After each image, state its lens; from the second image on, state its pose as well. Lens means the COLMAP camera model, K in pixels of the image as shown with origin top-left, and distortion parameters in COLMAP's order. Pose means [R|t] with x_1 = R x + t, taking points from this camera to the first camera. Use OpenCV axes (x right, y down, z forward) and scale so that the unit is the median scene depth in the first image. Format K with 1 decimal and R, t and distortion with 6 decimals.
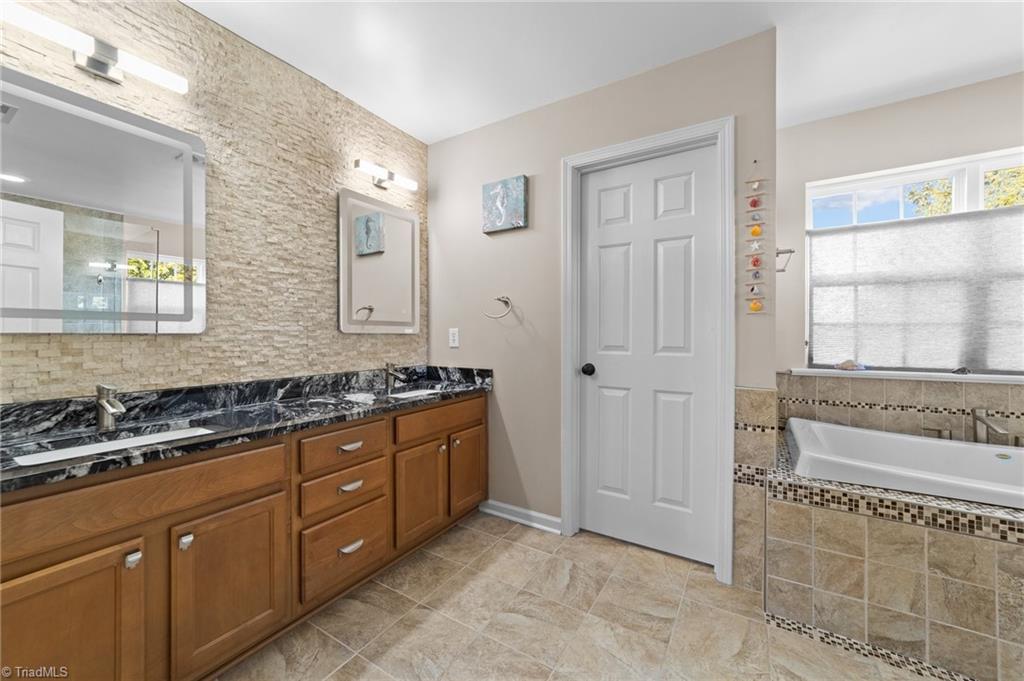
lens RADIAL K [[396.6, 0, 511.5], [0, 396.6, 337.9], [0, 0, 1]] dist [-0.007371, 0.003228]
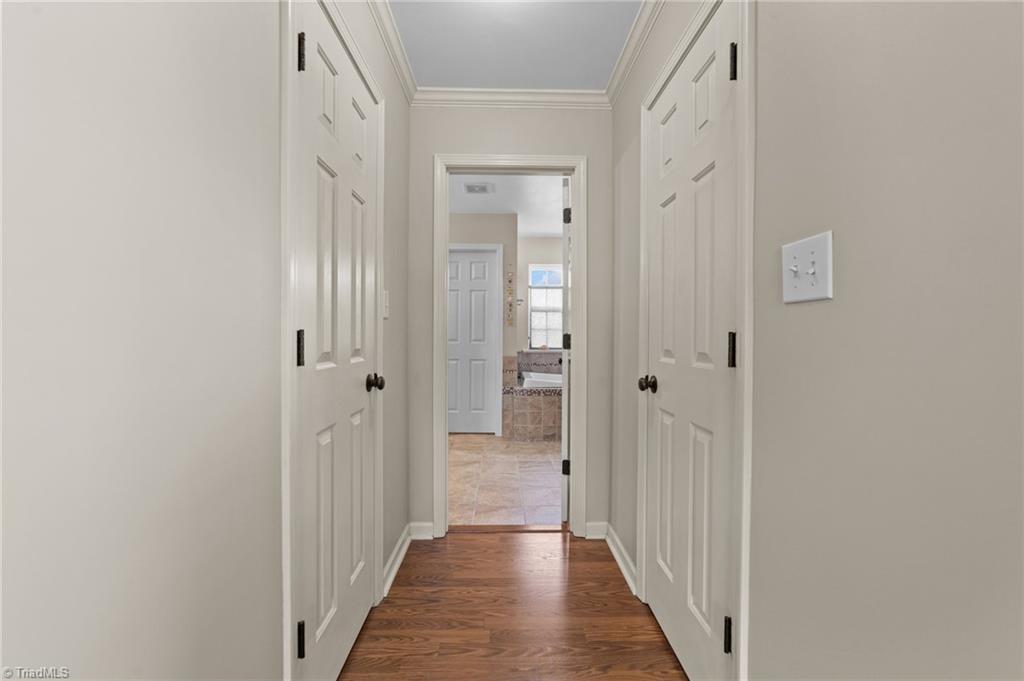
lens RADIAL K [[396.6, 0, 511.4], [0, 396.6, 337.3], [0, 0, 1]] dist [-0.007371, 0.003228]
pose [[0.839446, -0.001209, 0.543441, -0.657354], [-0.001964, 0.999984, 0.005259, -0.001212], [-0.543439, -0.005482, 0.839431, -0.985663]]
